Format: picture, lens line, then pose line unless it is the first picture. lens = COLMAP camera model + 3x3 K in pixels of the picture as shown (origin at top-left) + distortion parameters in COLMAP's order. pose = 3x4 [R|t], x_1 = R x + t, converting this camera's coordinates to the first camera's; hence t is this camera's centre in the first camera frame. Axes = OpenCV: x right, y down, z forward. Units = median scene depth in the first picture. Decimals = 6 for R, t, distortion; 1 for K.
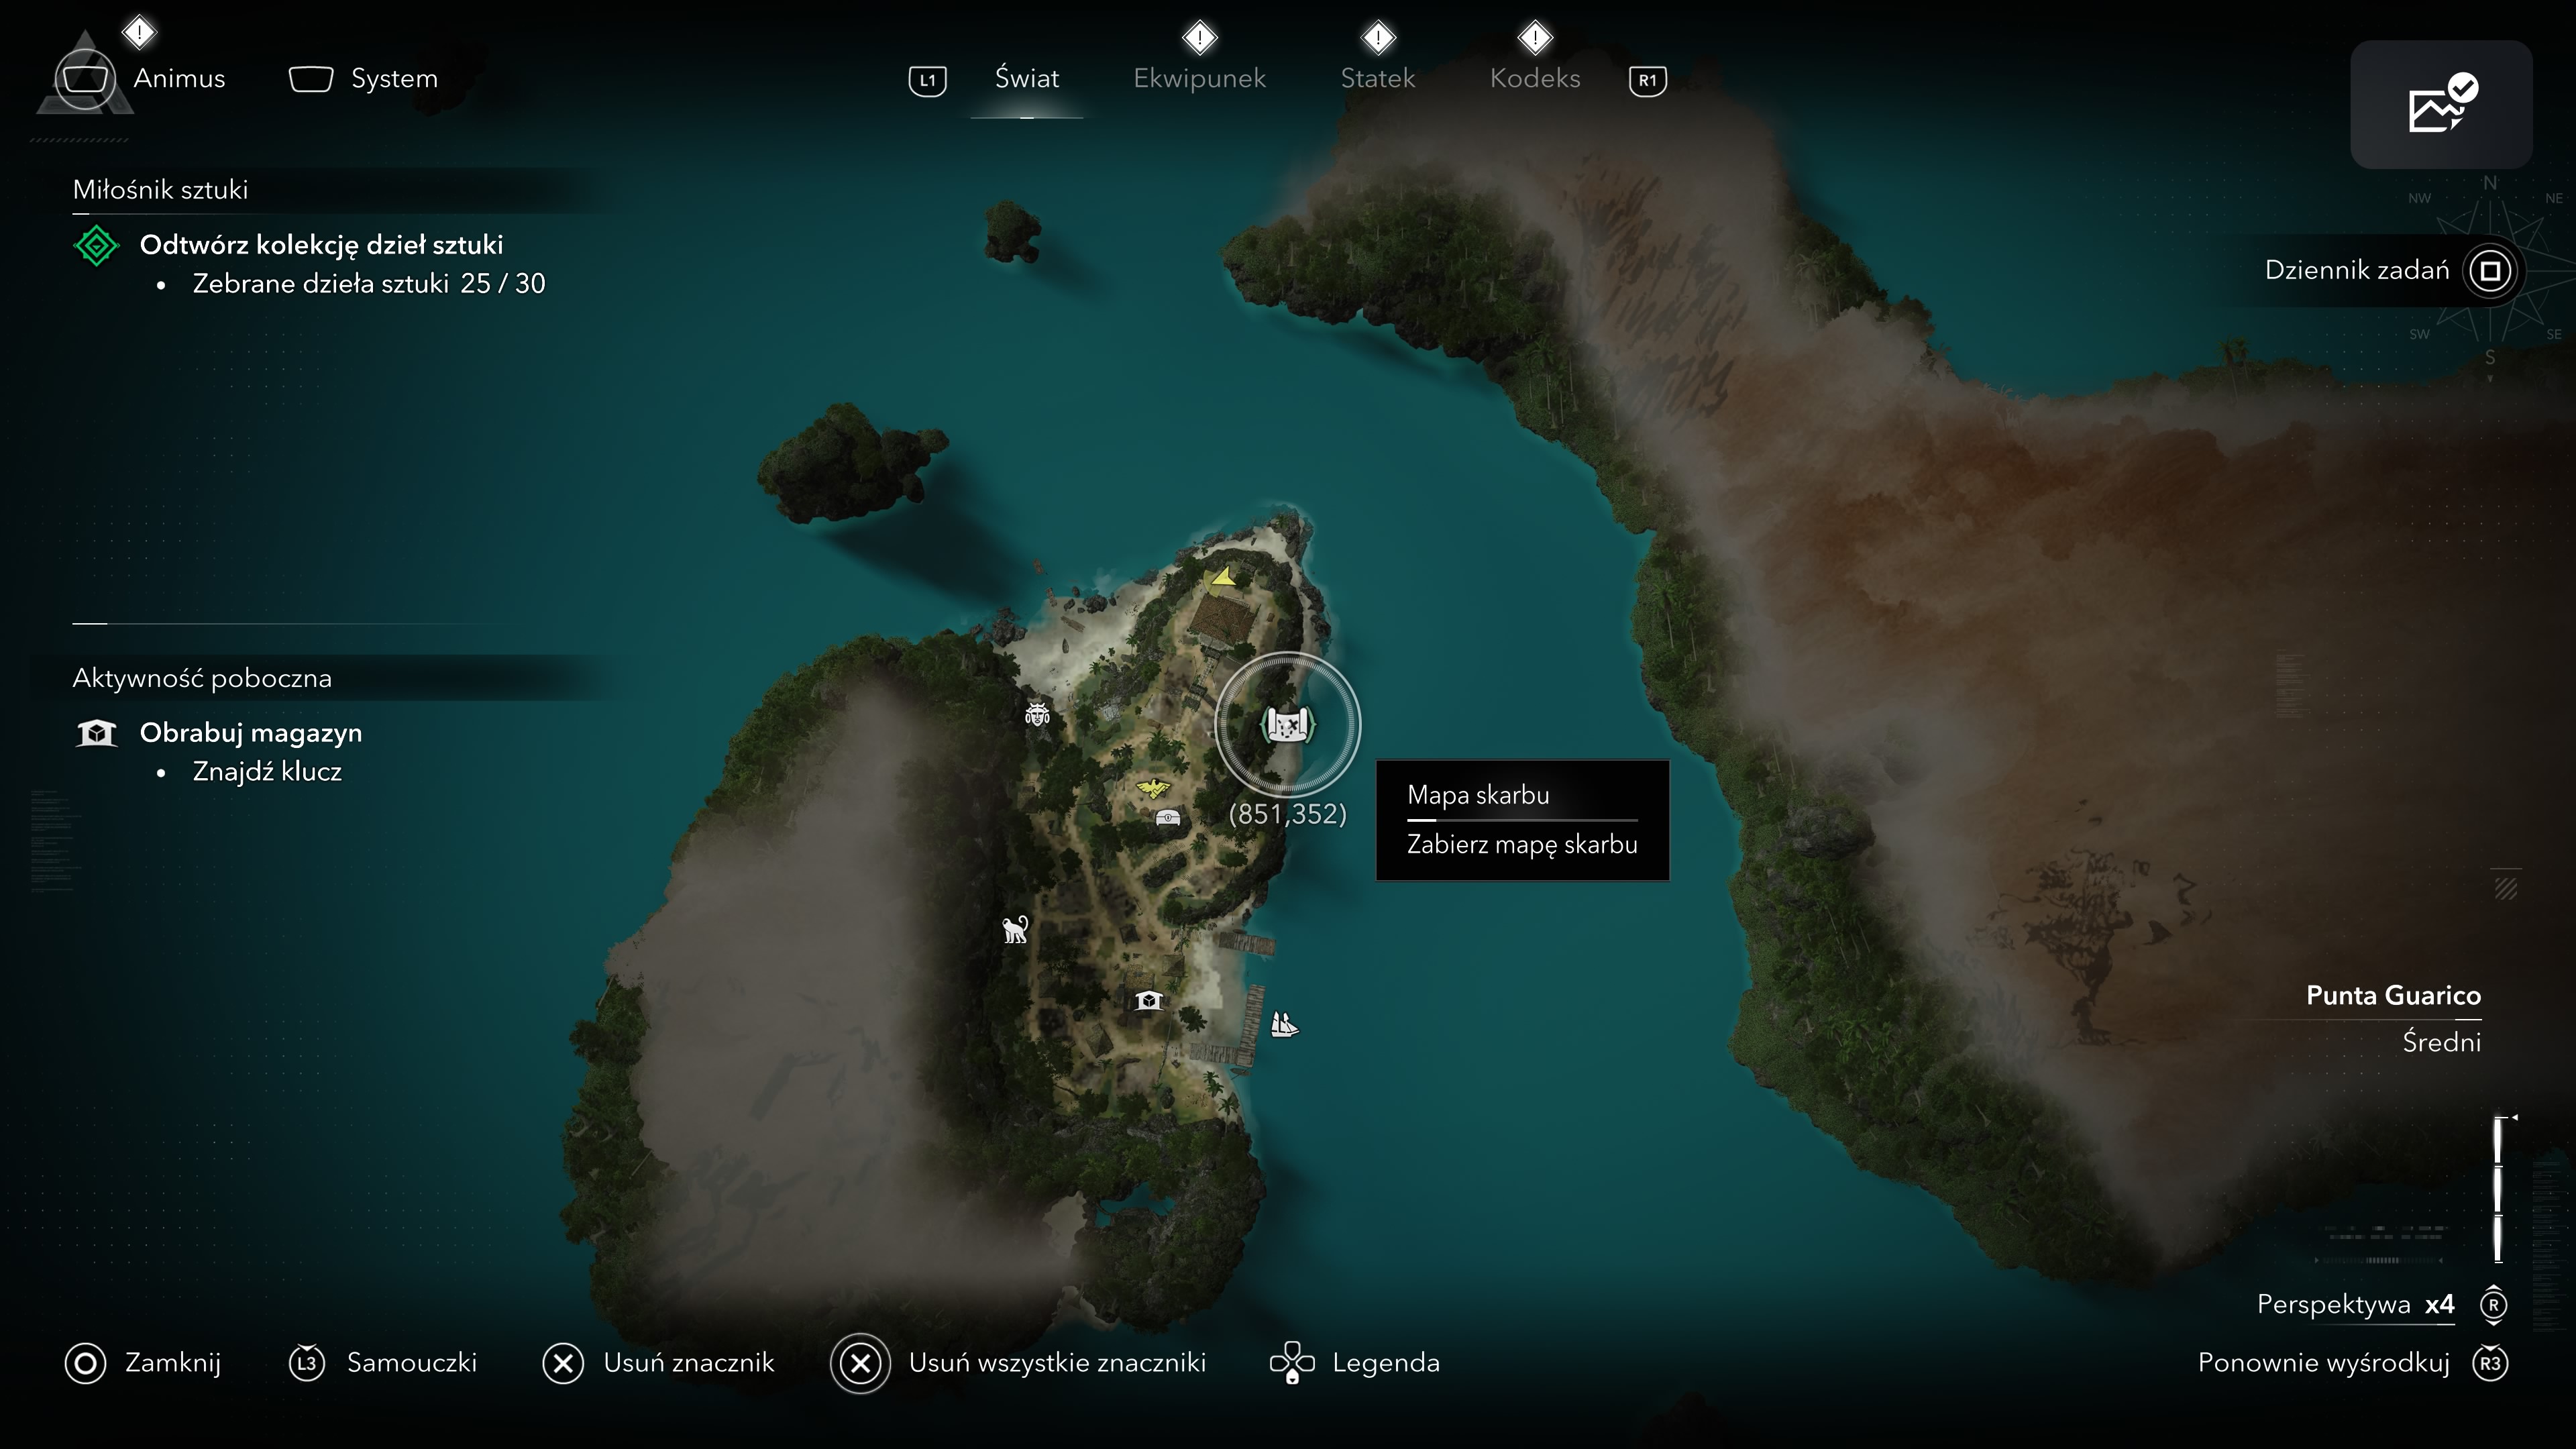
lens RADIAL K [[1037.2, 0, 1292.4], [0, 1037.2, 735.3], [0, 0, 1]] dist [-0.002957, 0.000234]
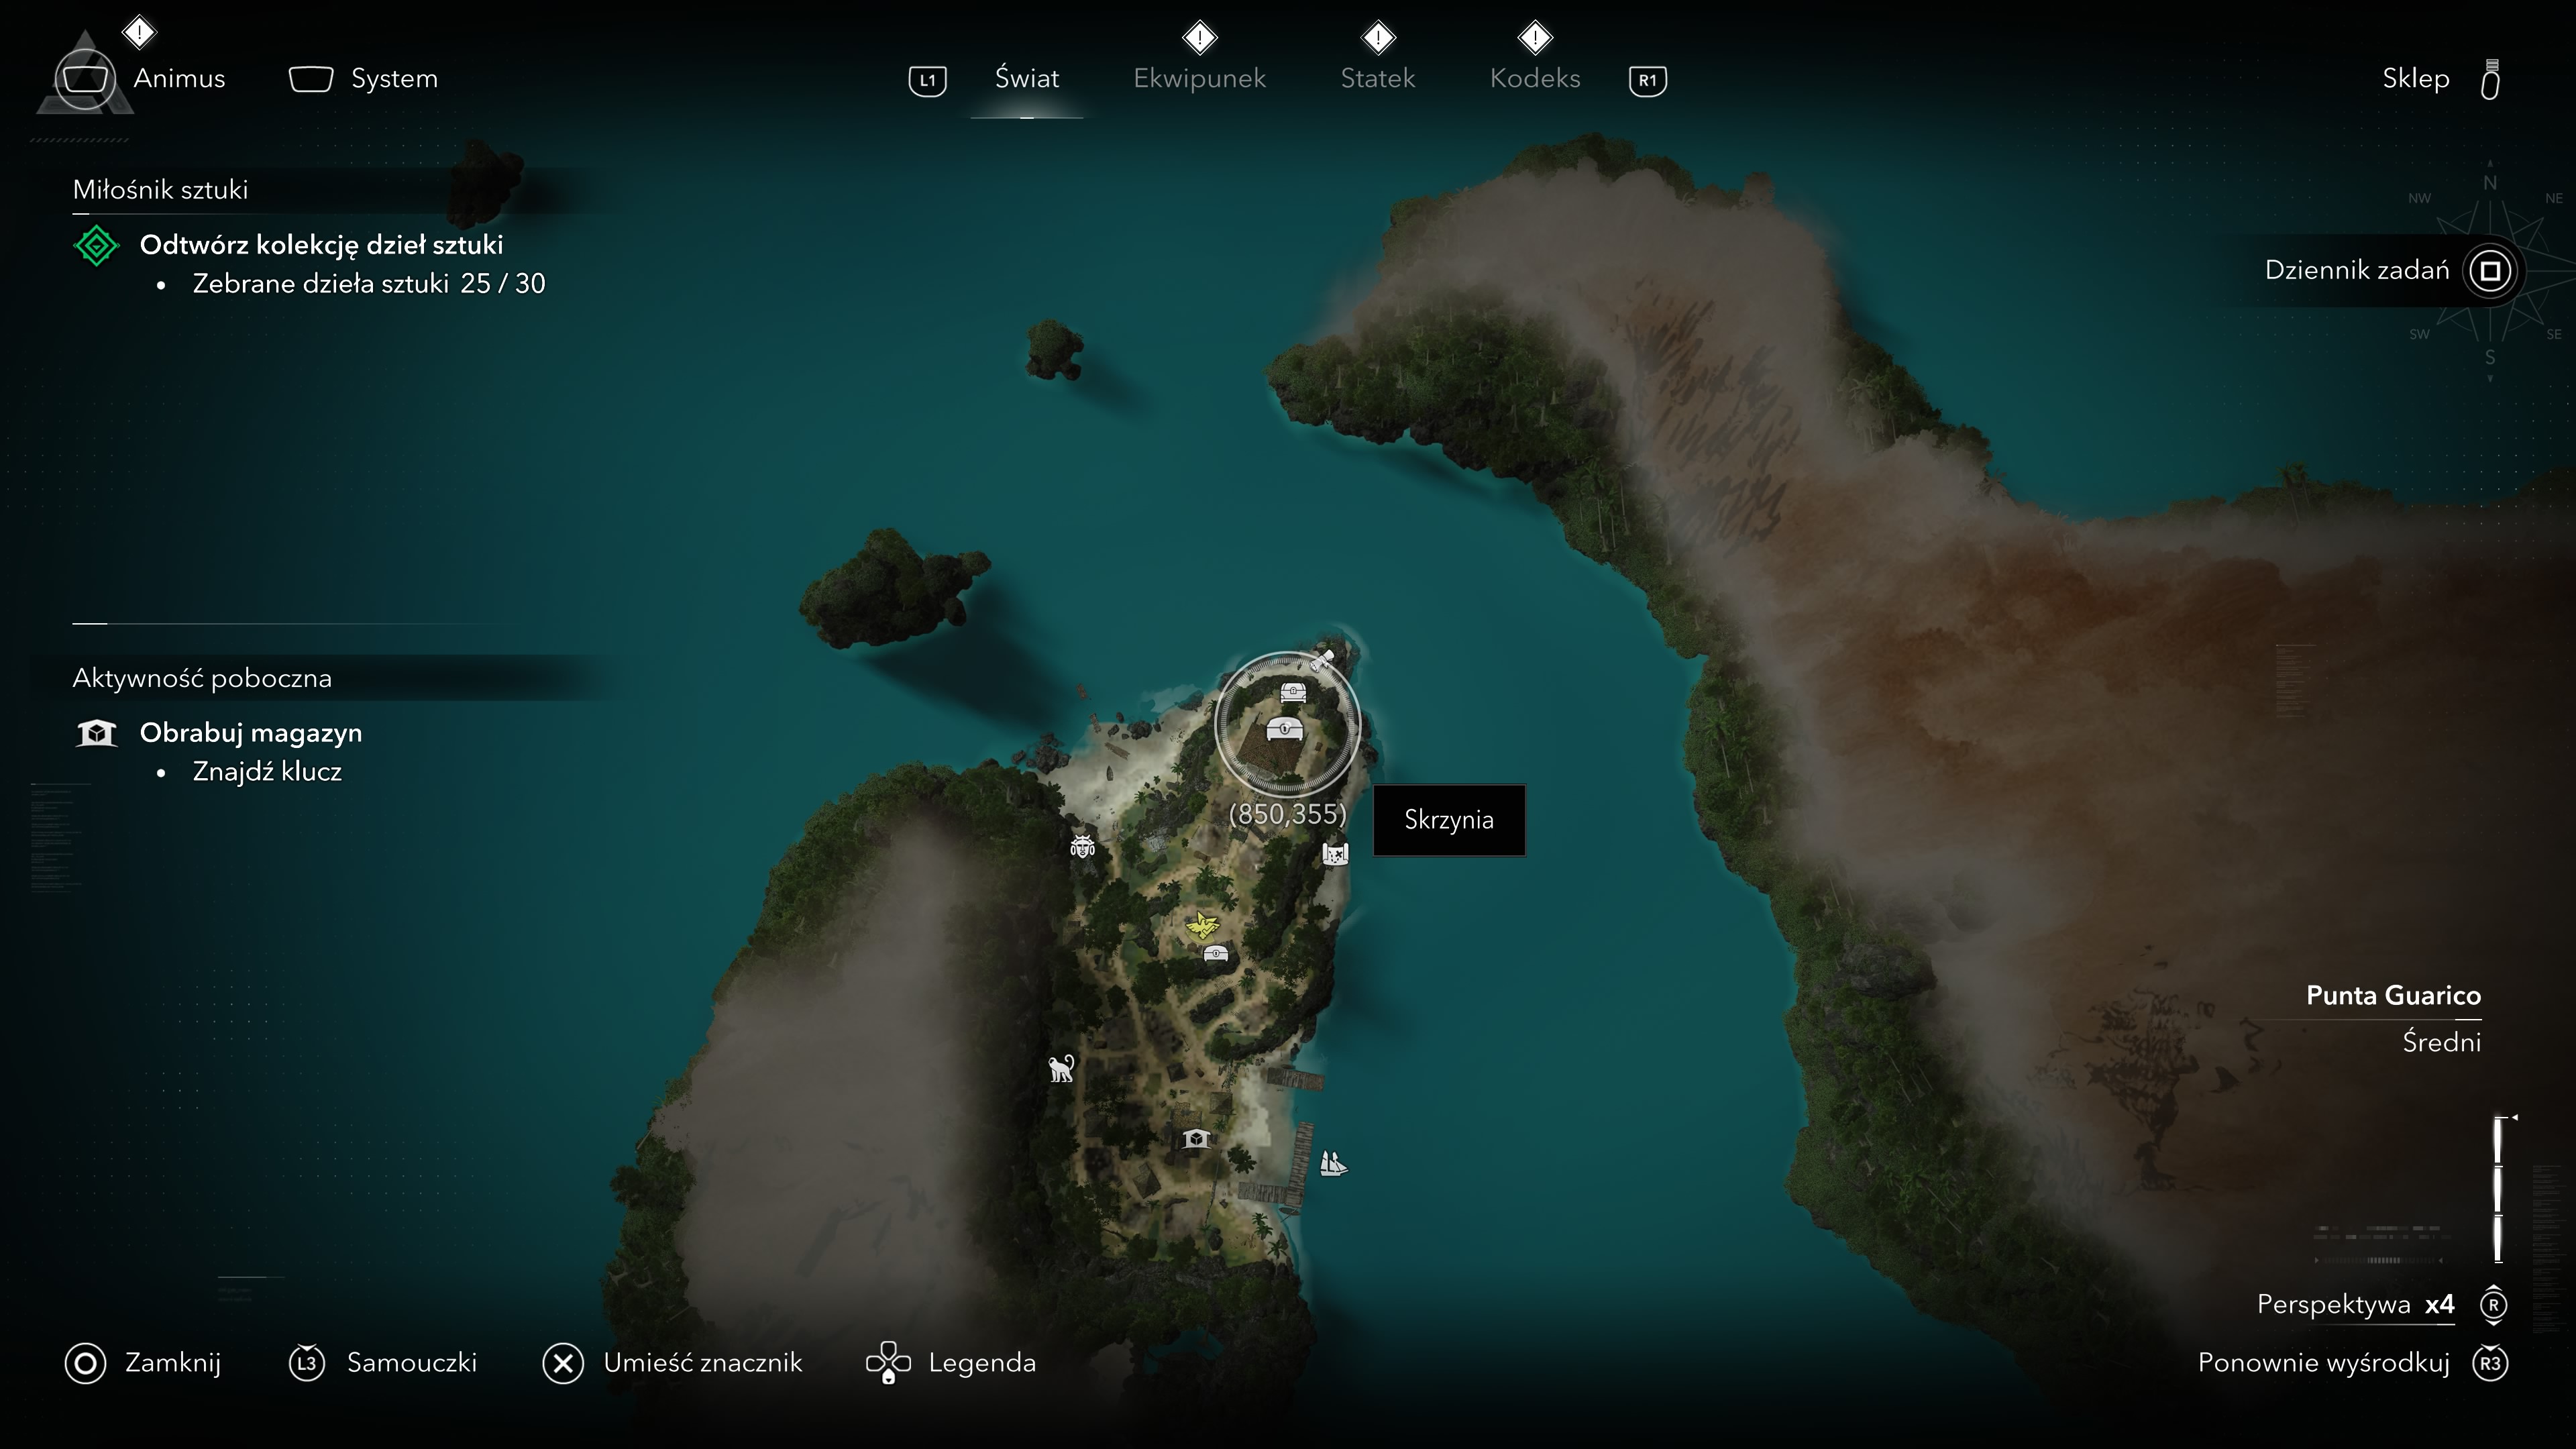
lens RADIAL K [[1037.2, 0, 1283.9], [0, 1037.2, 713.3], [0, 0, 1]] dist [-0.002957, 0.000234]
pose [[1.000000, -0.000008, -0.000111, -0.054853], [0.000008, 0.999995, -0.003278, -0.144648], [0.000111, 0.003278, 0.999995, 0.013941]]
